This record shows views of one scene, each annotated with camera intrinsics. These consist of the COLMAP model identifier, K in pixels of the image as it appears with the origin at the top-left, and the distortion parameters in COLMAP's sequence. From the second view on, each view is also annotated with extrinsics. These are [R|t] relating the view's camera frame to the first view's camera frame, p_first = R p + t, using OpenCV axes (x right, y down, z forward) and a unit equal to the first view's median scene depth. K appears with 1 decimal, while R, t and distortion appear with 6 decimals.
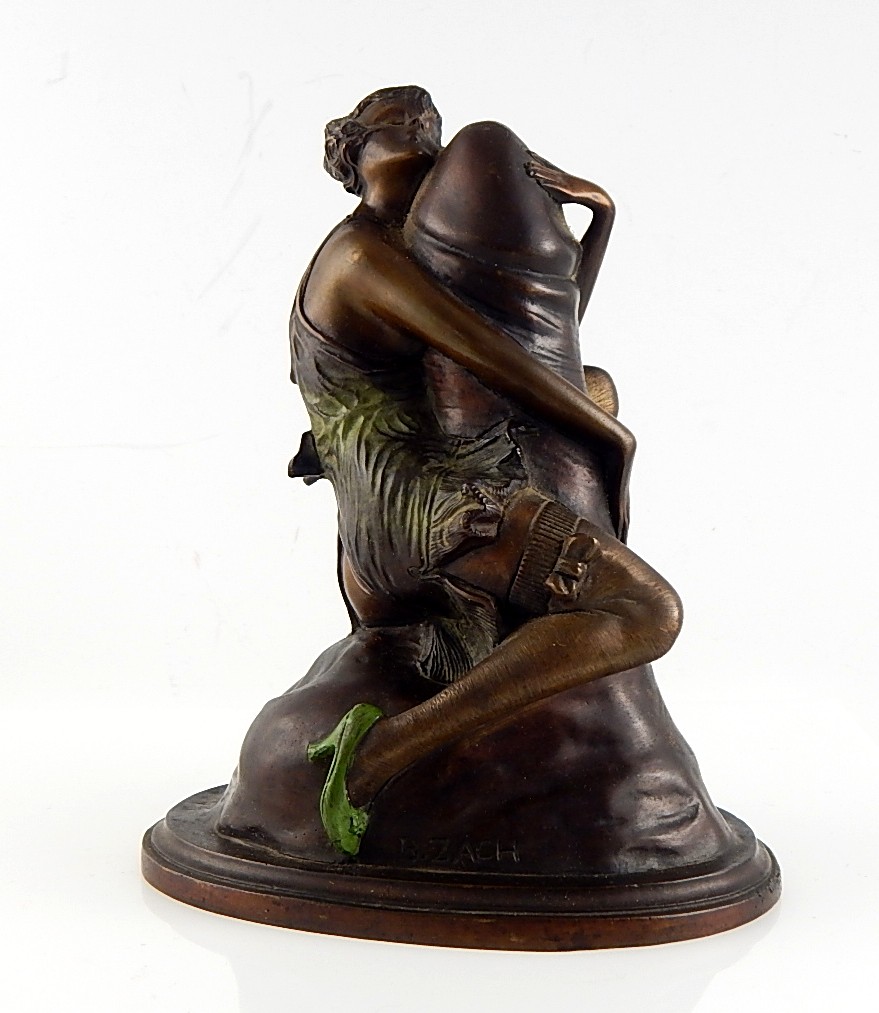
lens RADIAL K [[1363.5, 0, 433.2], [0, 1363.5, 506.4], [0, 0, 1]] dist [0.019501, 0.000000]
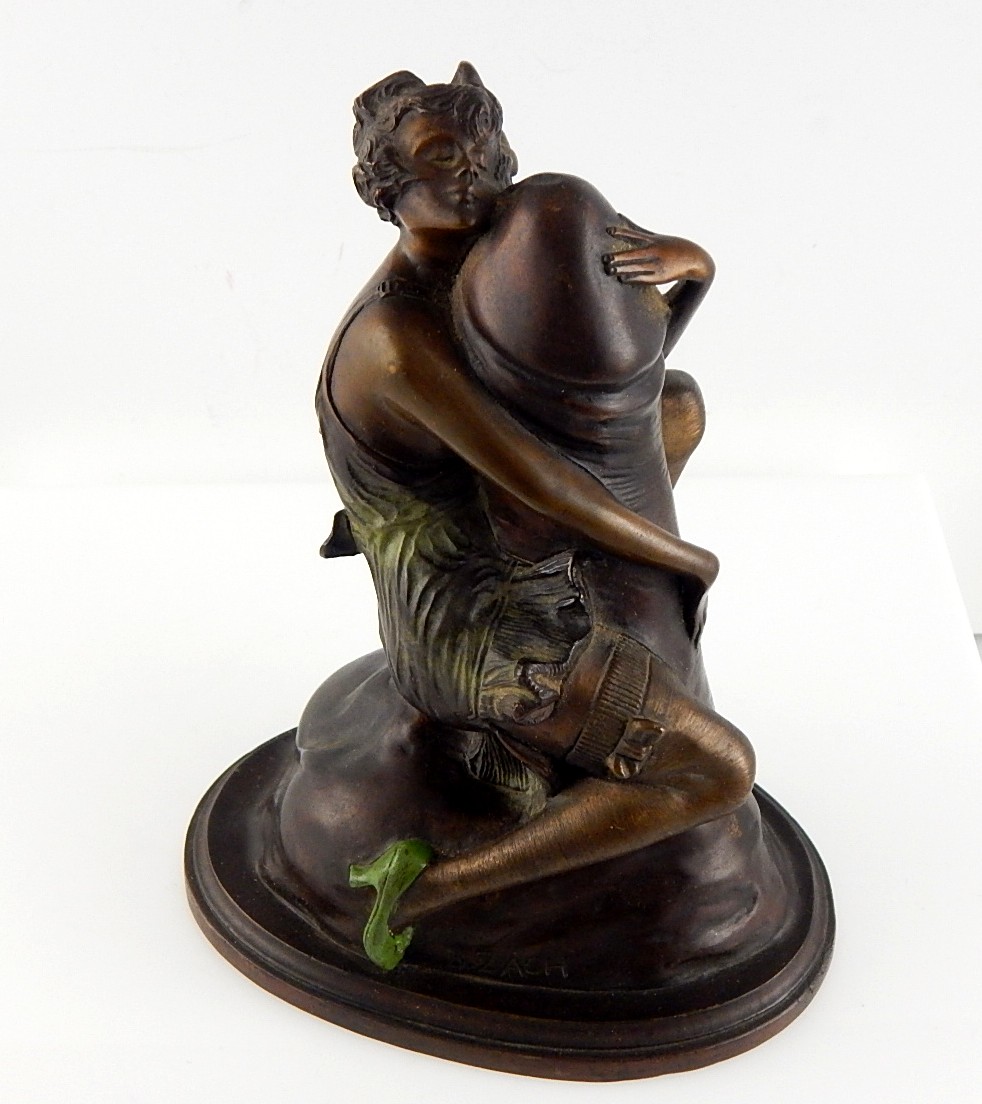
lens RADIAL K [[1446.4, 0, 498.6], [0, 1446.4, 552.2], [0, 0, 1]] dist [0.029303, 0.000000]
pose [[0.999894, 0.014407, 0.001970, 0.006858], [-0.014054, 0.922759, 0.385122, -0.414184], [0.003731, -0.385109, 0.922864, 0.154593]]
